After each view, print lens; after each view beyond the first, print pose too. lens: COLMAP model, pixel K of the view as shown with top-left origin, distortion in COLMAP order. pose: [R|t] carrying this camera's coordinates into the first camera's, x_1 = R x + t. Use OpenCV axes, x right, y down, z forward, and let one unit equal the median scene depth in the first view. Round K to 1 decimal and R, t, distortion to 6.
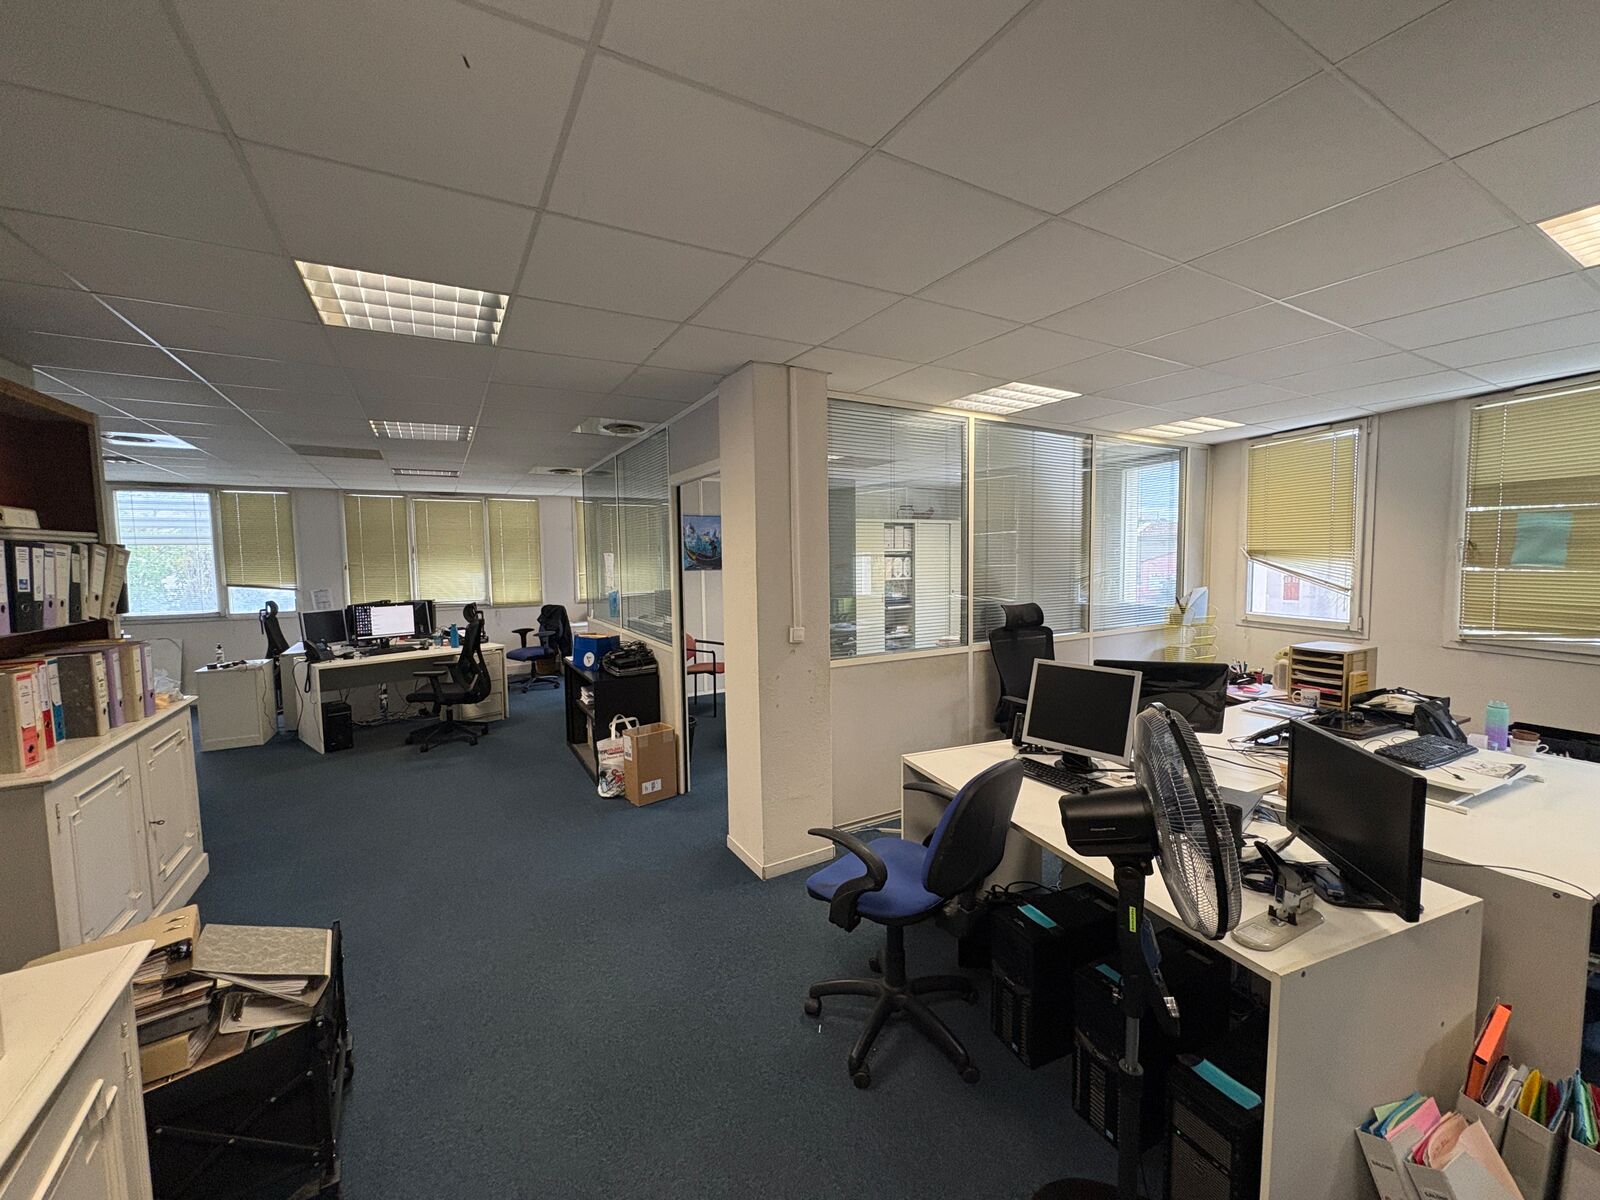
lens RADIAL K [[636.0, 0, 800.4], [0, 636.0, 598.8], [0, 0, 1]] dist [0.000725, 0.000283]
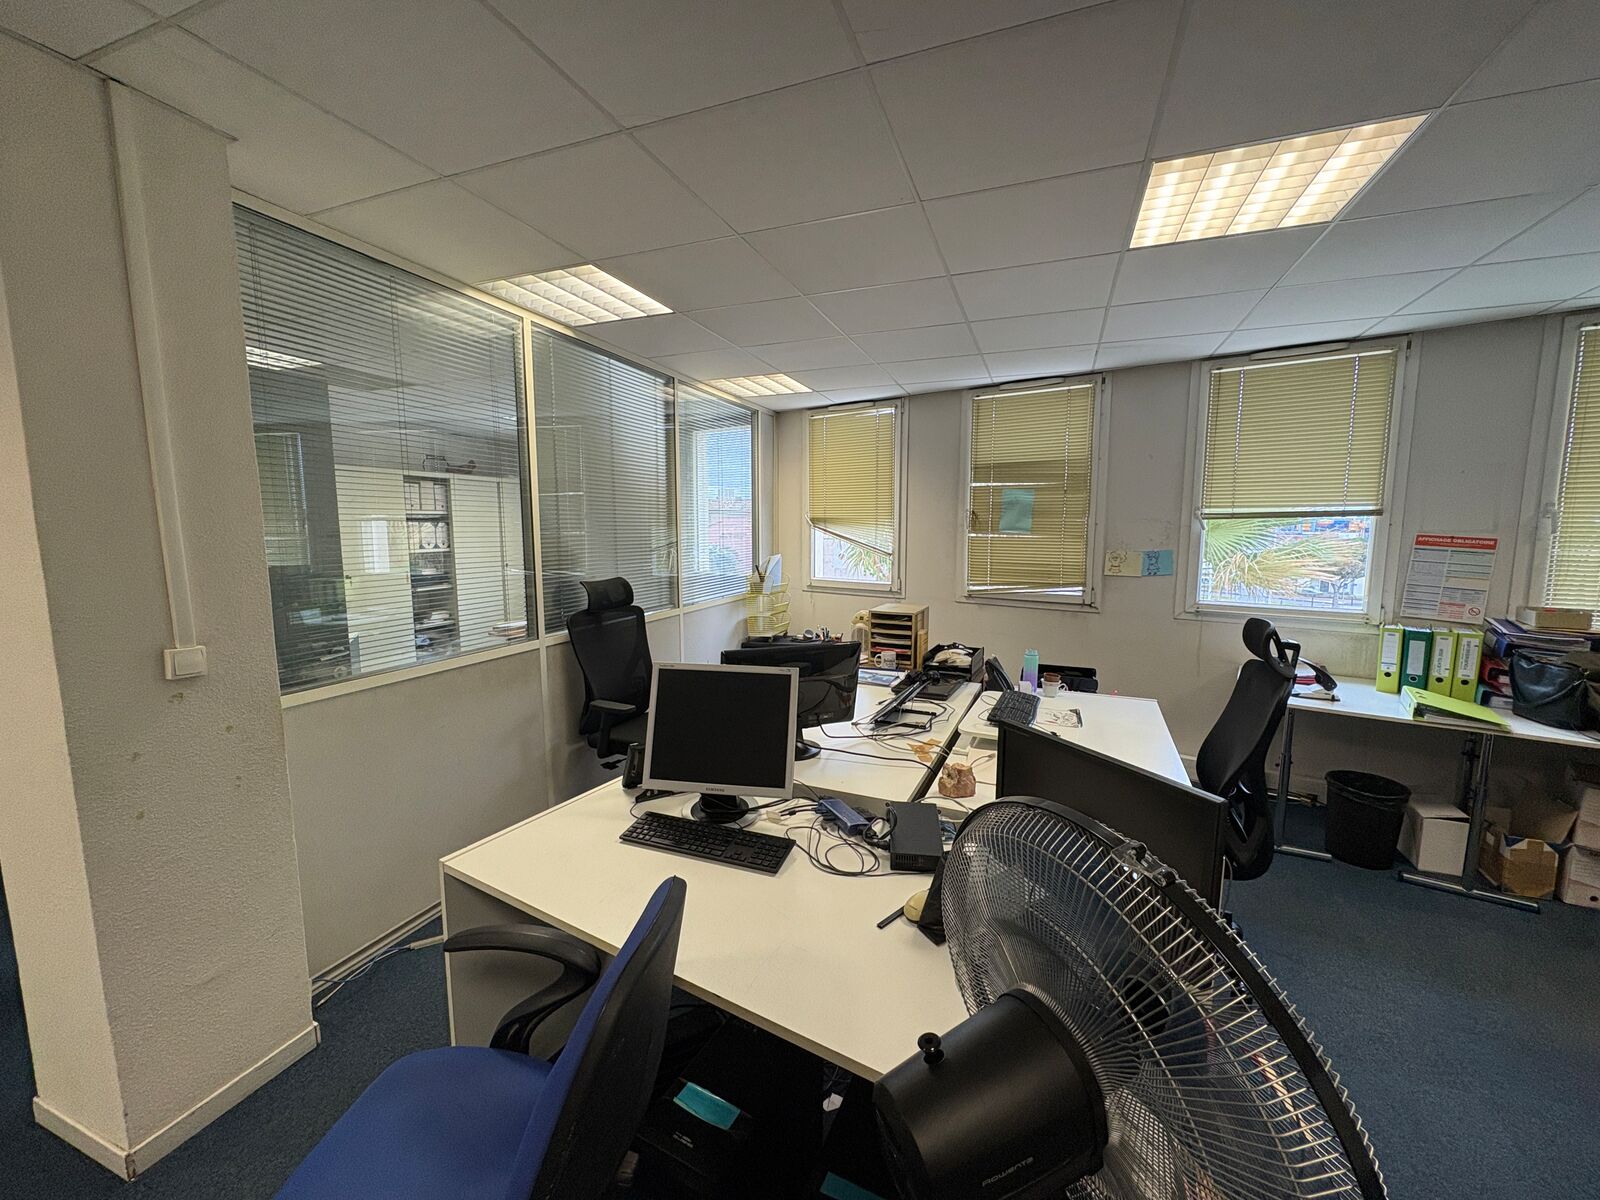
lens RADIAL K [[636.0, 0, 800.4], [0, 636.0, 598.8], [0, 0, 1]] dist [0.000725, 0.000283]
pose [[0.782077, -0.058980, 0.620385, 0.048139], [0.031449, 0.997978, 0.055231, -0.003485], [-0.622388, -0.023684, 0.782350, 0.239863]]
